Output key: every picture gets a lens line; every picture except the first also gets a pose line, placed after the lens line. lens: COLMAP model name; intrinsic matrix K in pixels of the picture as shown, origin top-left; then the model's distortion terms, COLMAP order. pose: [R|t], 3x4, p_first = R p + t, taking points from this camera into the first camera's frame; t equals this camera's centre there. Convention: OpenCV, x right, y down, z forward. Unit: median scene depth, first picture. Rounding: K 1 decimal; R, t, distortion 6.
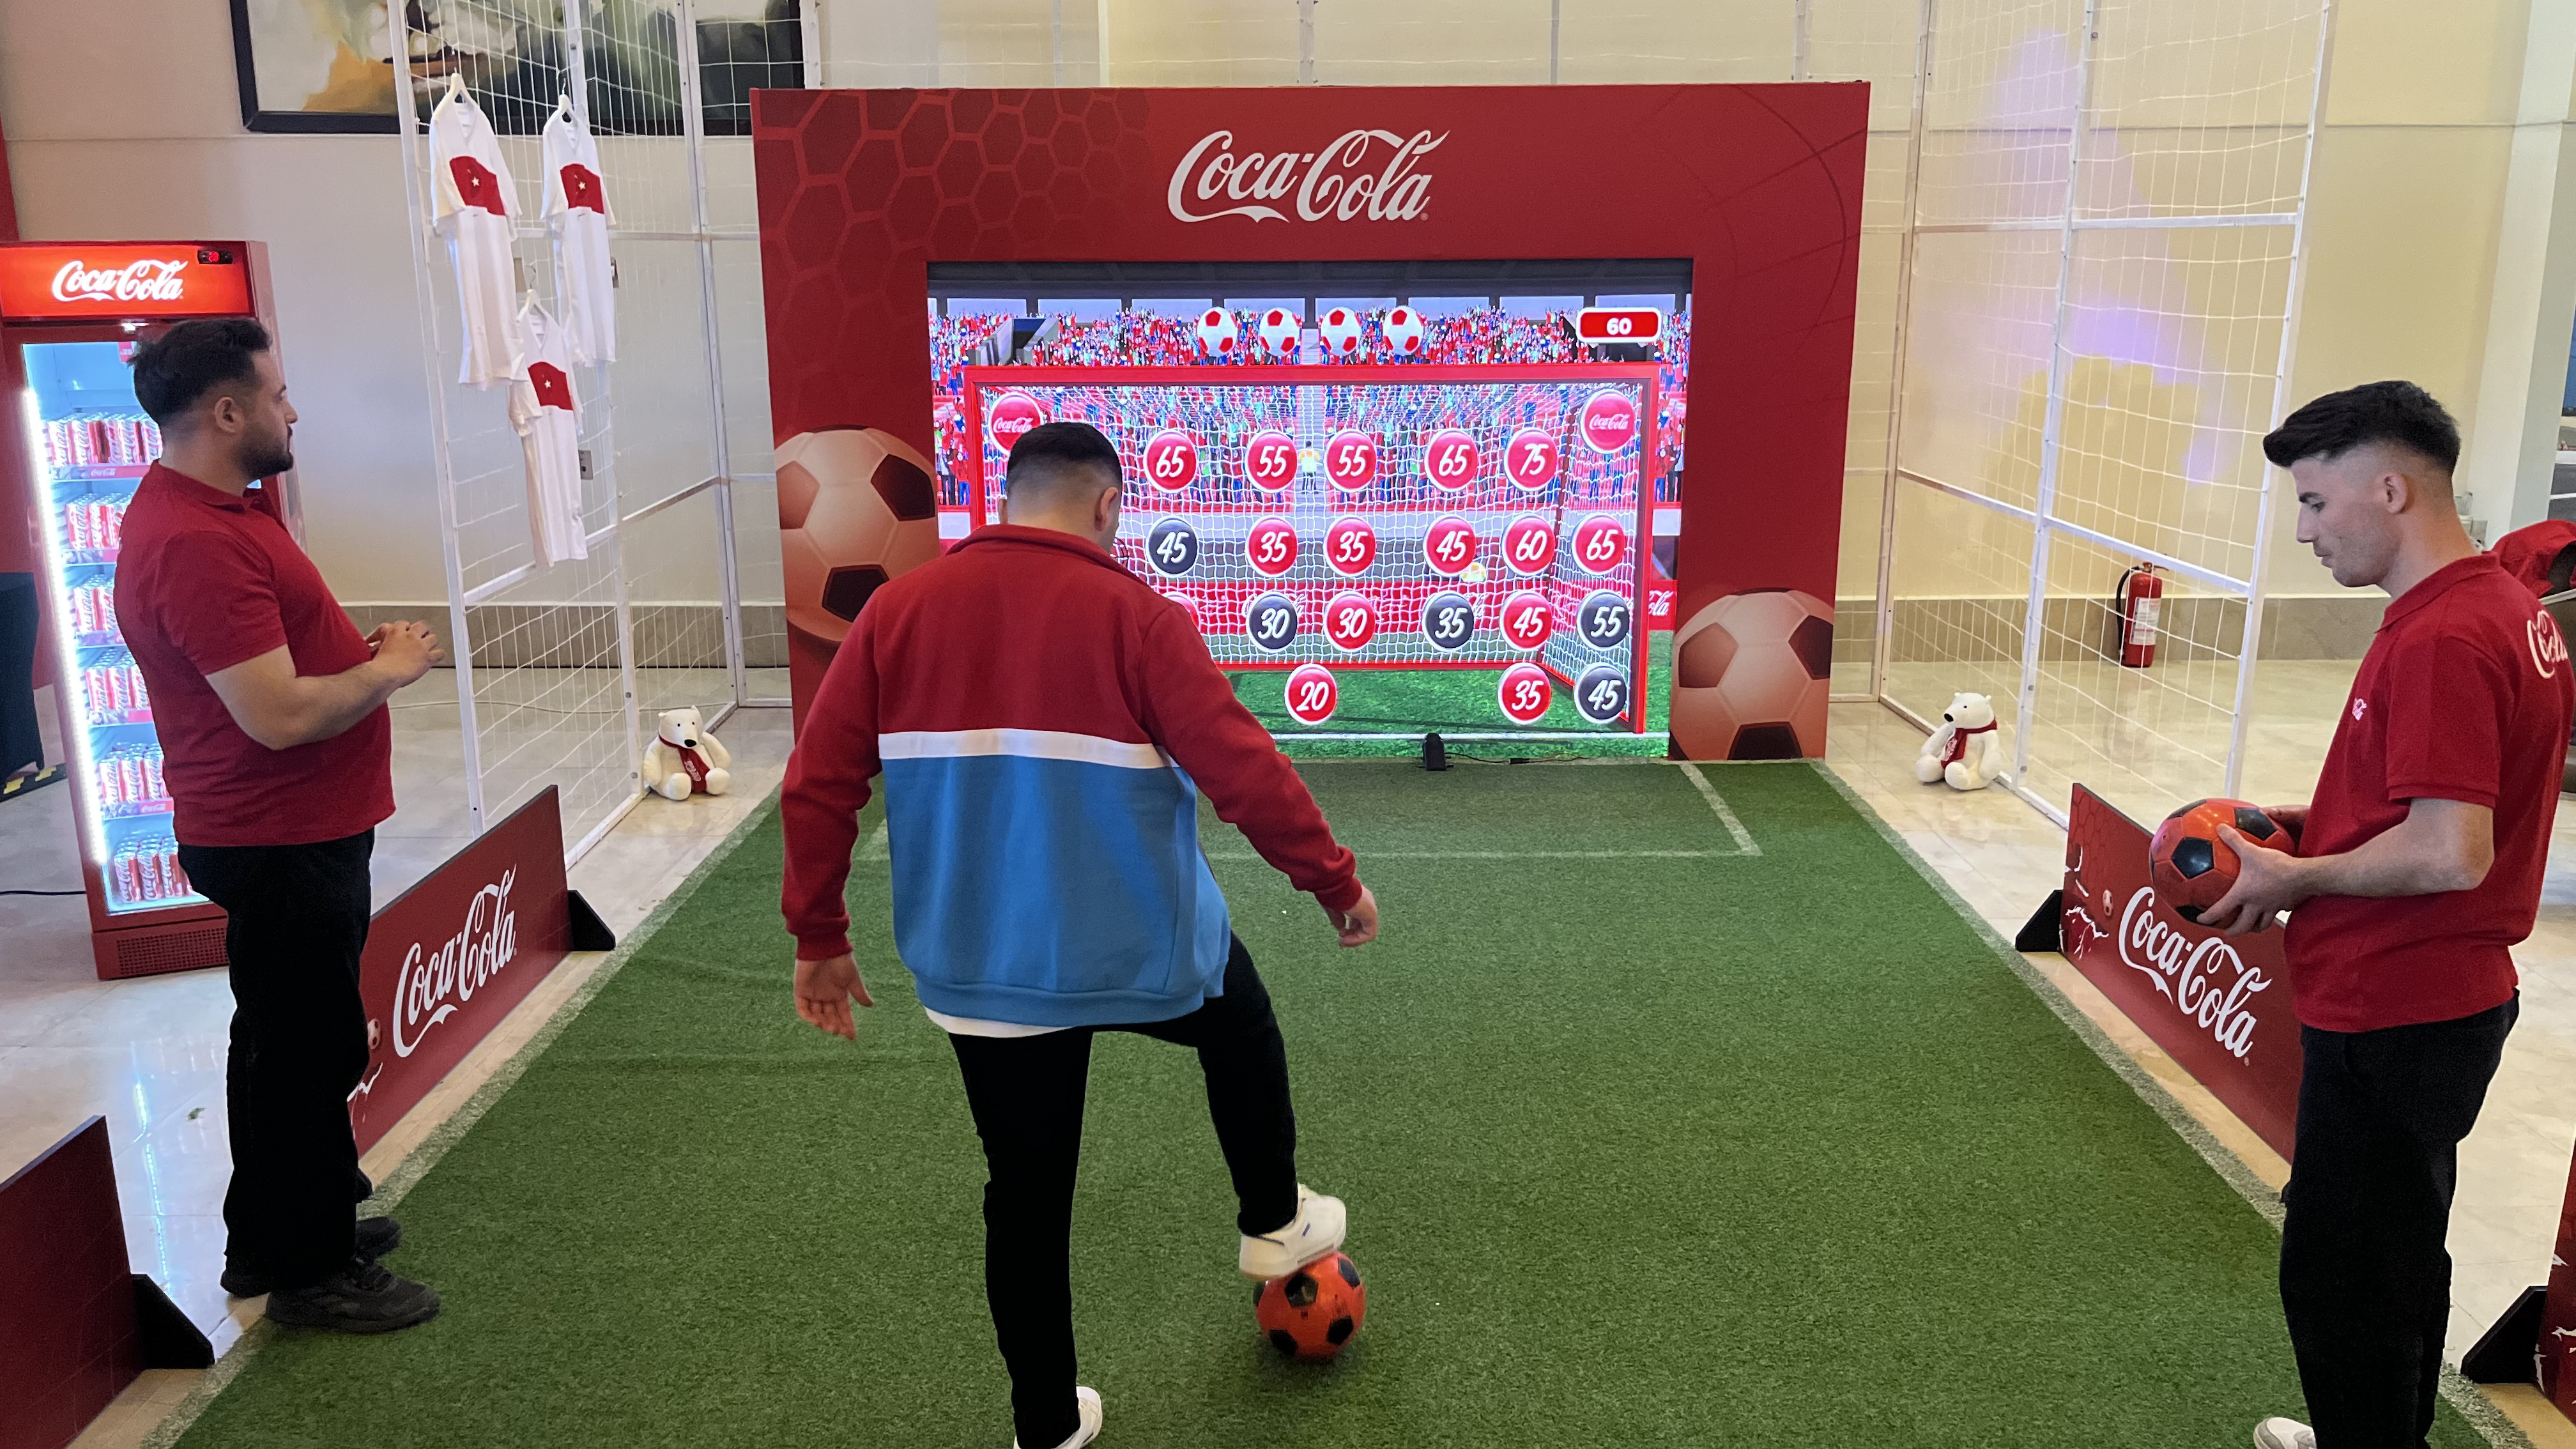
lens RADIAL K [[1960.8, 0, 1285.2], [0, 1960.8, 751.7], [0, 0, 1]] dist [0.044528, -0.062266]
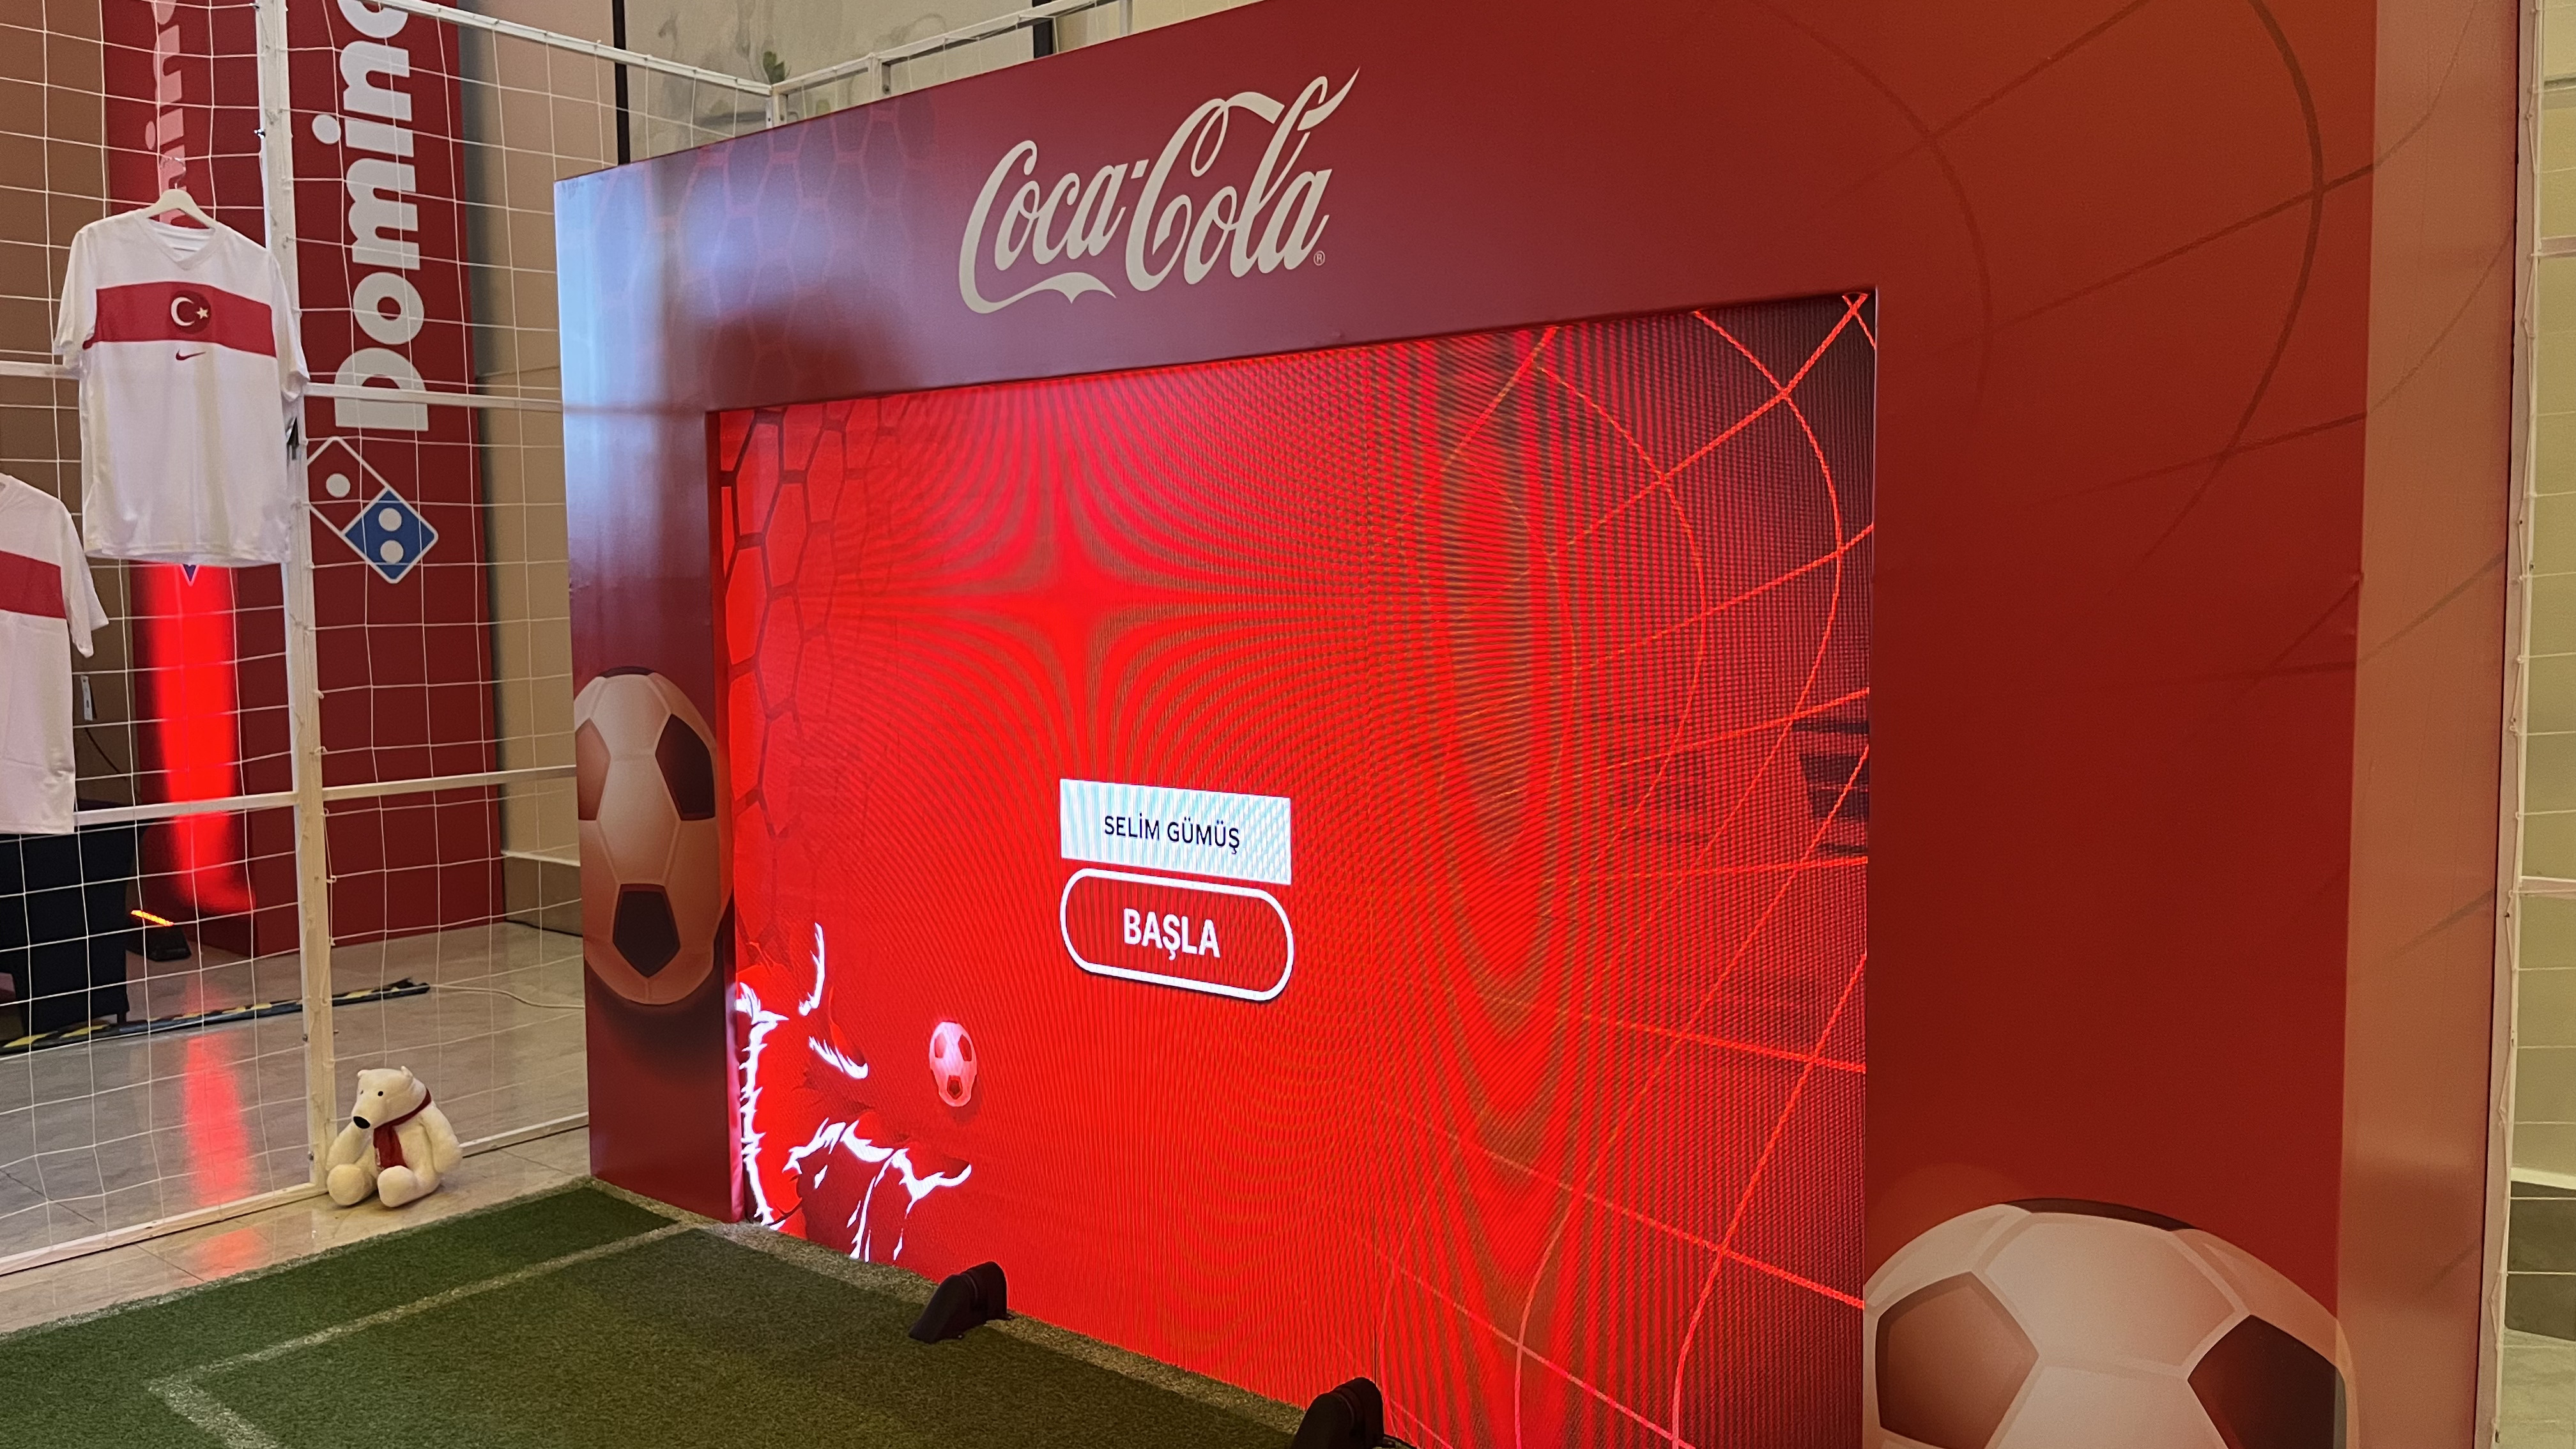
lens RADIAL K [[1960.8, 0, 1297.6], [0, 1960.8, 716.6], [0, 0, 1]] dist [0.044528, -0.062266]
pose [[0.766596, 0.041856, -0.640764, 0.365651], [-0.153588, 0.980861, -0.119677, -0.107808], [0.623491, 0.190158, 0.758353, 0.657459]]
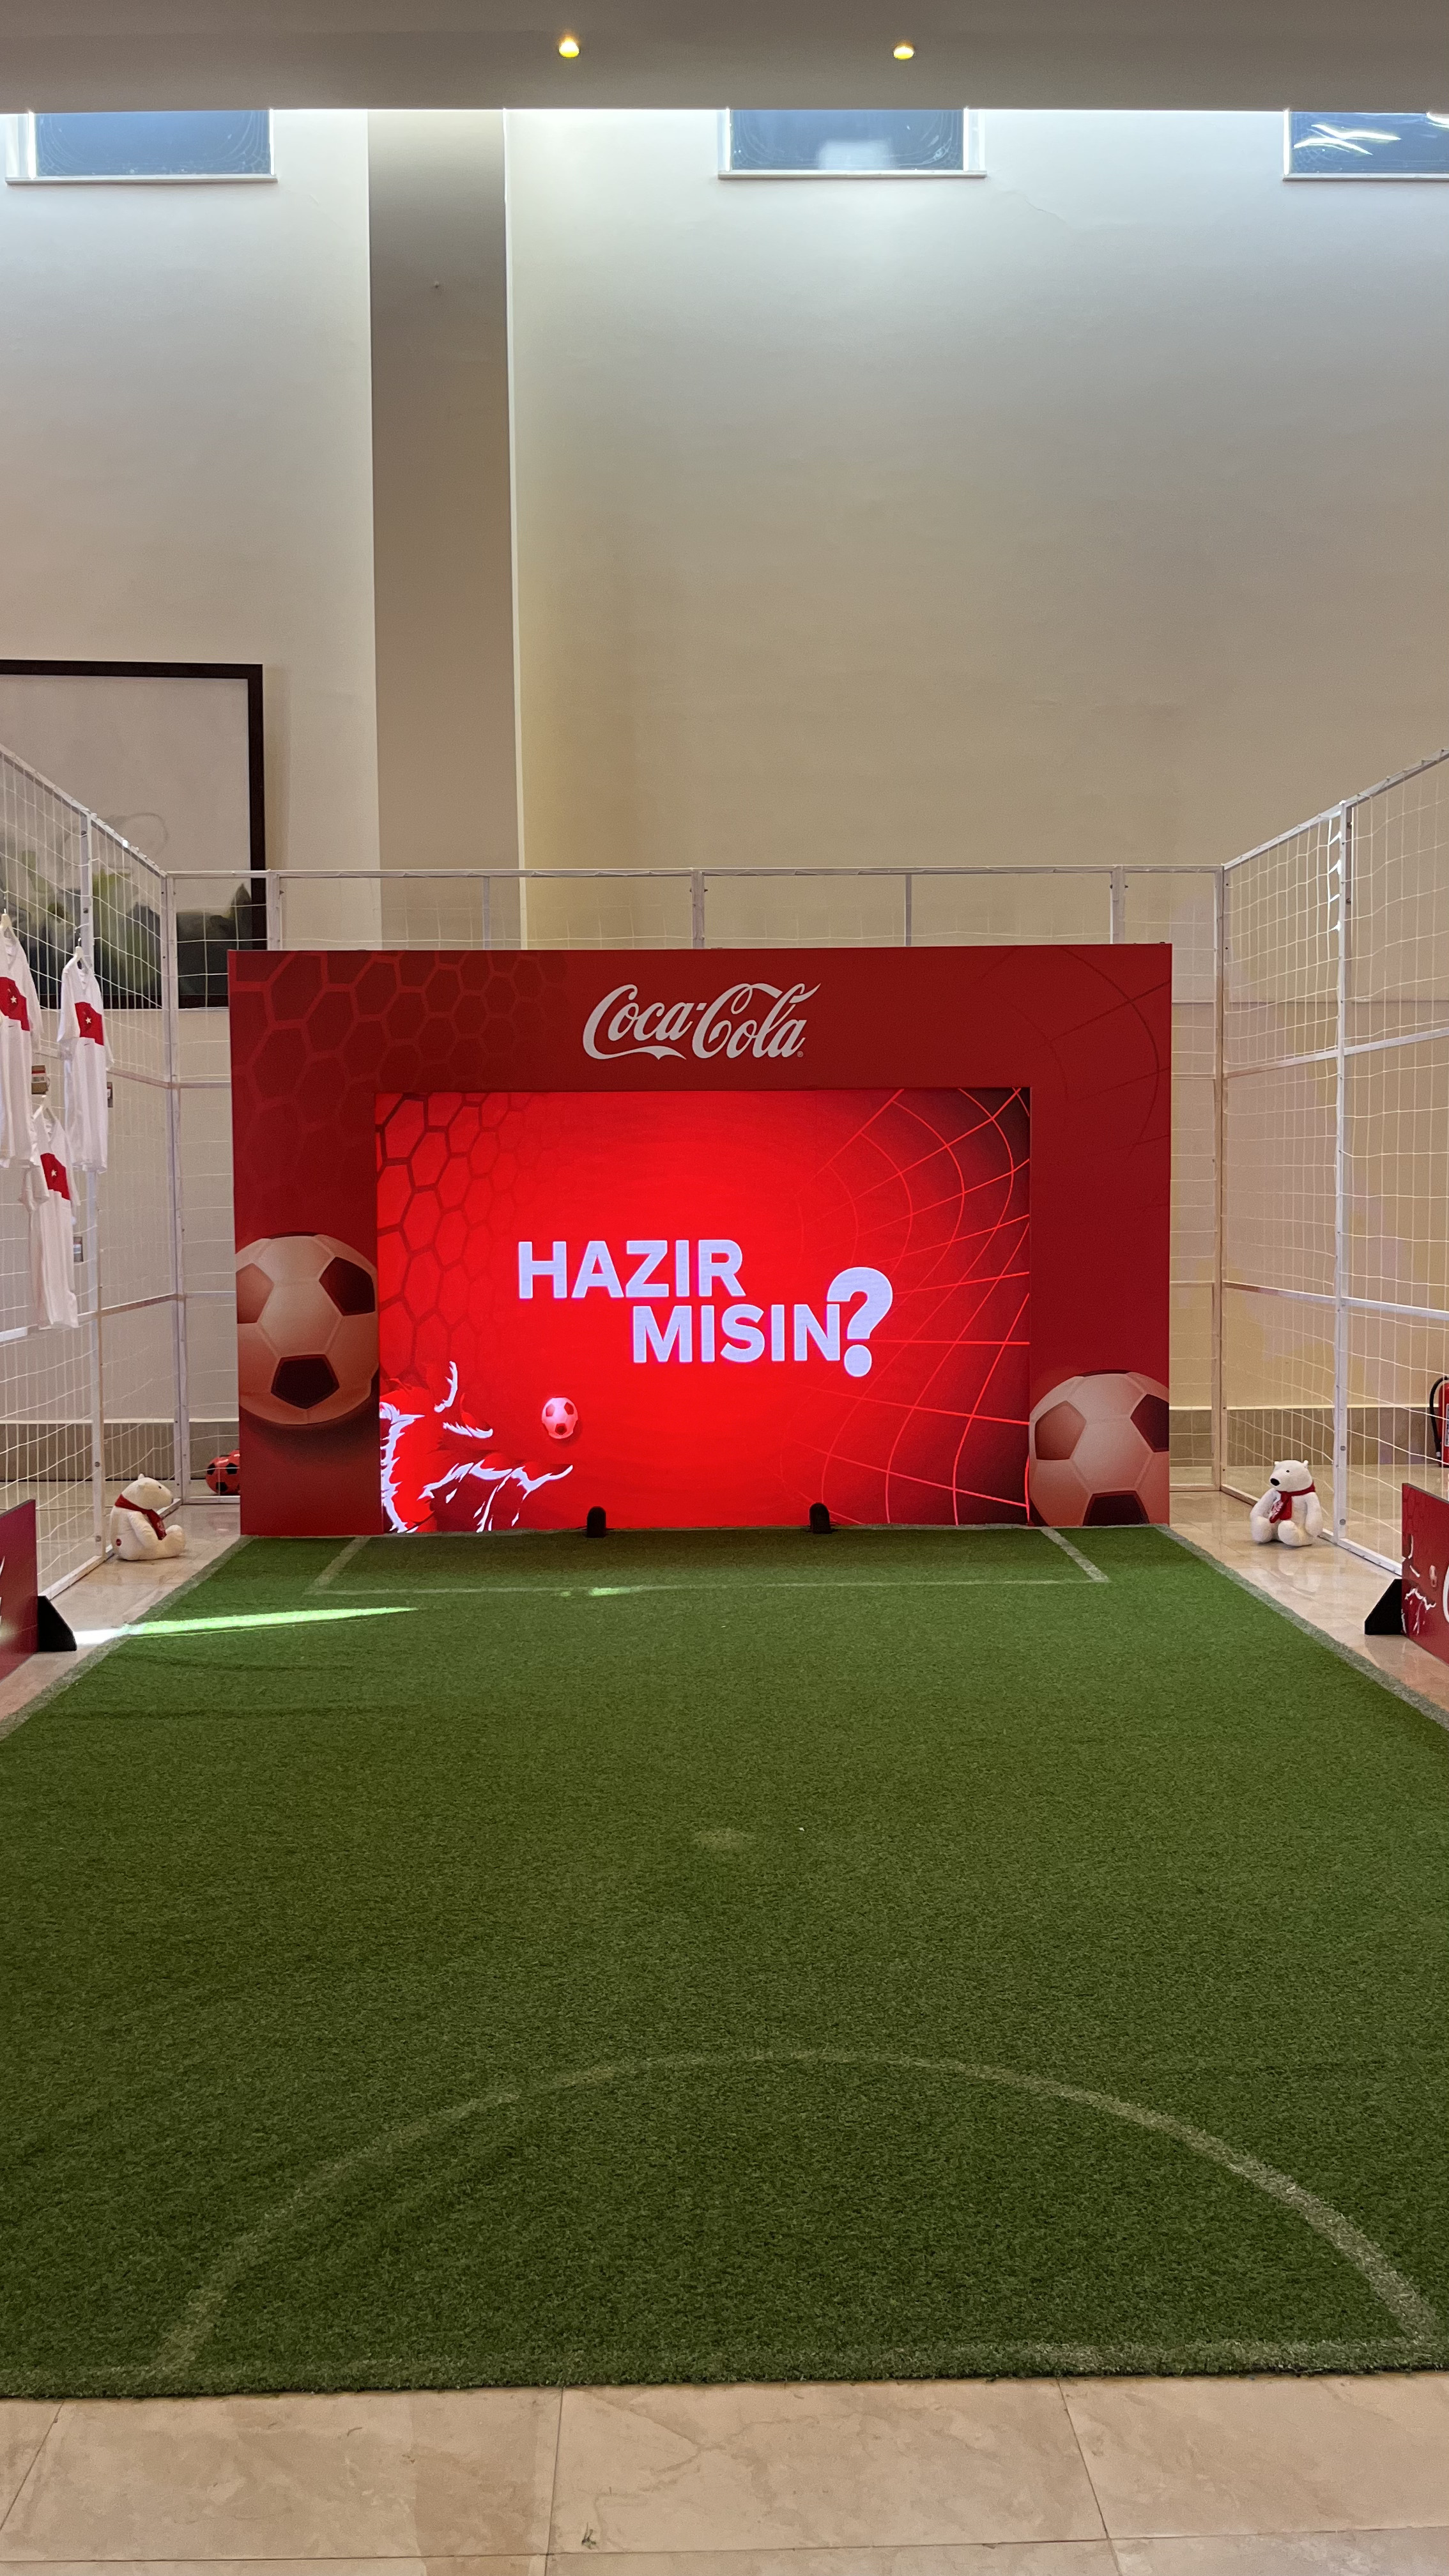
lens RADIAL K [[1960.8, 0, 721.9], [0, 1960.8, 1300.9], [0, 0, 1]] dist [0.044528, -0.062266]
pose [[0.999641, -0.006219, 0.026047, -0.007792], [0.011299, 0.979794, -0.199689, 0.105237], [-0.024279, 0.199912, 0.979513, -0.117706]]
